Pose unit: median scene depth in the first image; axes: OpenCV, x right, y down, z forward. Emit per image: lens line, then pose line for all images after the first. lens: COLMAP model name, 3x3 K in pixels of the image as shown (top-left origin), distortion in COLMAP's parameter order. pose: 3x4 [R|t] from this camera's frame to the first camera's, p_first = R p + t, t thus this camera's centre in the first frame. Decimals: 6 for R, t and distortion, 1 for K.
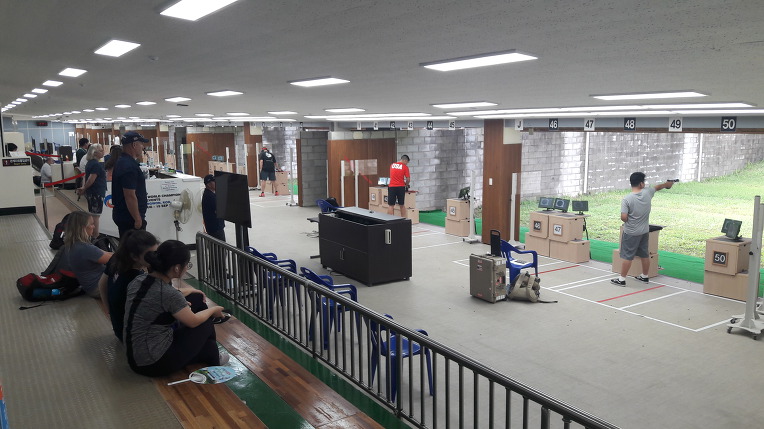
lens RADIAL K [[618.4, 0, 382.0], [0, 618.4, 214.5], [0, 0, 1]] dist [0.236378, -0.439667]
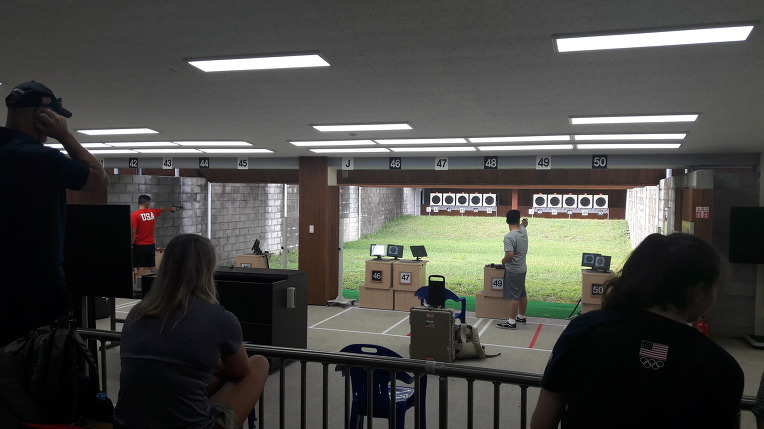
lens RADIAL K [[618.4, 0, 382.0], [0, 618.4, 214.5], [0, 0, 1]] dist [0.236378, -0.439667]
pose [[0.790637, -0.001423, 0.612283, -0.182067], [0.070186, 0.993616, -0.088321, 0.006072], [-0.608249, 0.112804, 0.785690, 0.189212]]
